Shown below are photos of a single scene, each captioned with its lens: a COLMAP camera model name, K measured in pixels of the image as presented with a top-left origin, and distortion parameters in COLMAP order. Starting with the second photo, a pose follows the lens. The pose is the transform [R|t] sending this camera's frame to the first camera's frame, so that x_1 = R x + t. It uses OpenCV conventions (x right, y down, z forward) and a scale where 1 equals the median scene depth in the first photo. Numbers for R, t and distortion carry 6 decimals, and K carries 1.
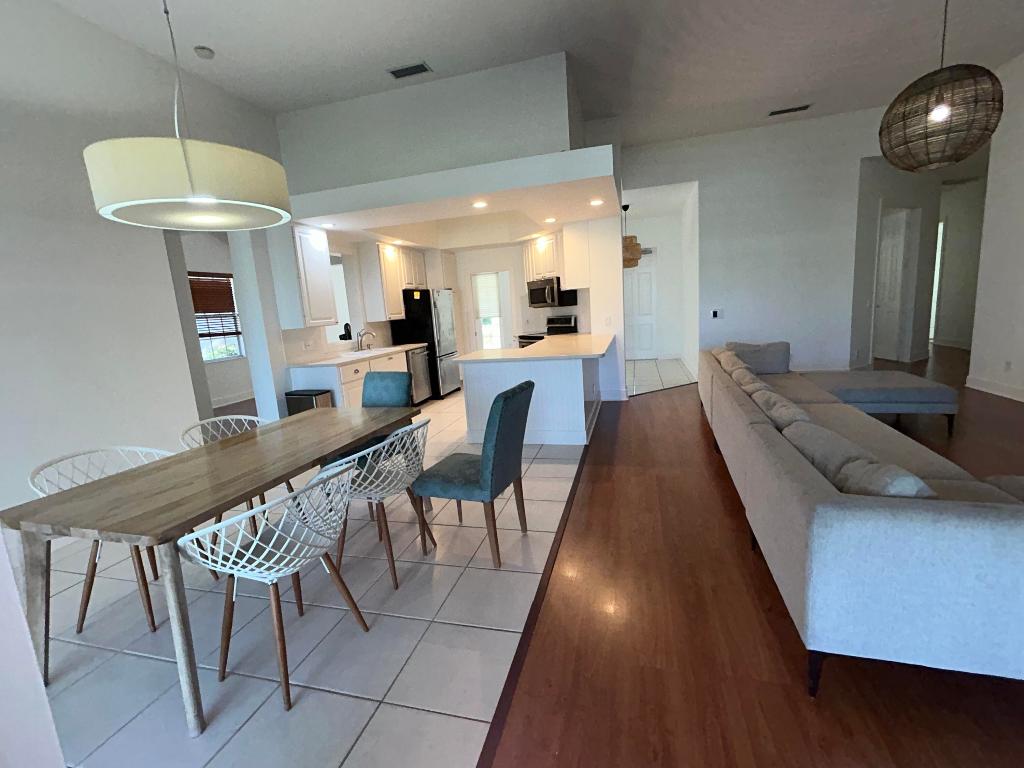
lens RADIAL K [[453.9, 0, 512.0], [0, 453.9, 384.0], [0, 0, 1]] dist [0.001491, 0.000439]
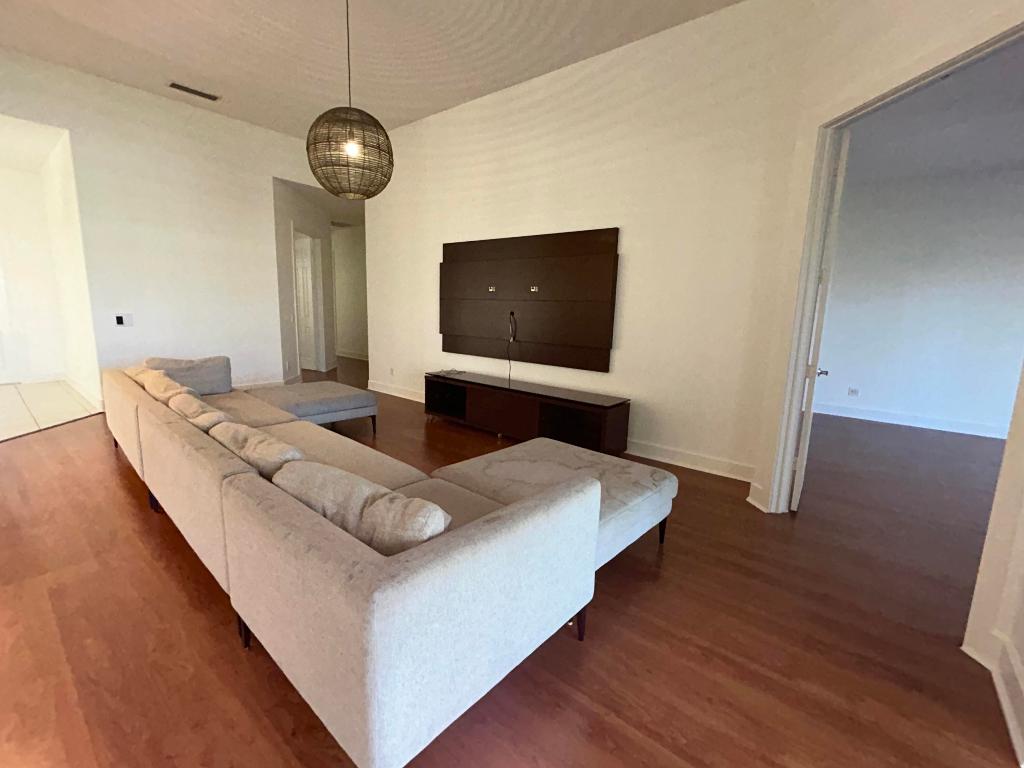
lens RADIAL K [[453.9, 0, 512.0], [0, 453.9, 384.0], [0, 0, 1]] dist [0.001491, 0.000439]
pose [[0.417533, -0.069833, 0.905974, 0.053727], [0.092620, 0.995120, 0.034018, -0.025374], [-0.903929, 0.069708, 0.421964, 0.188268]]
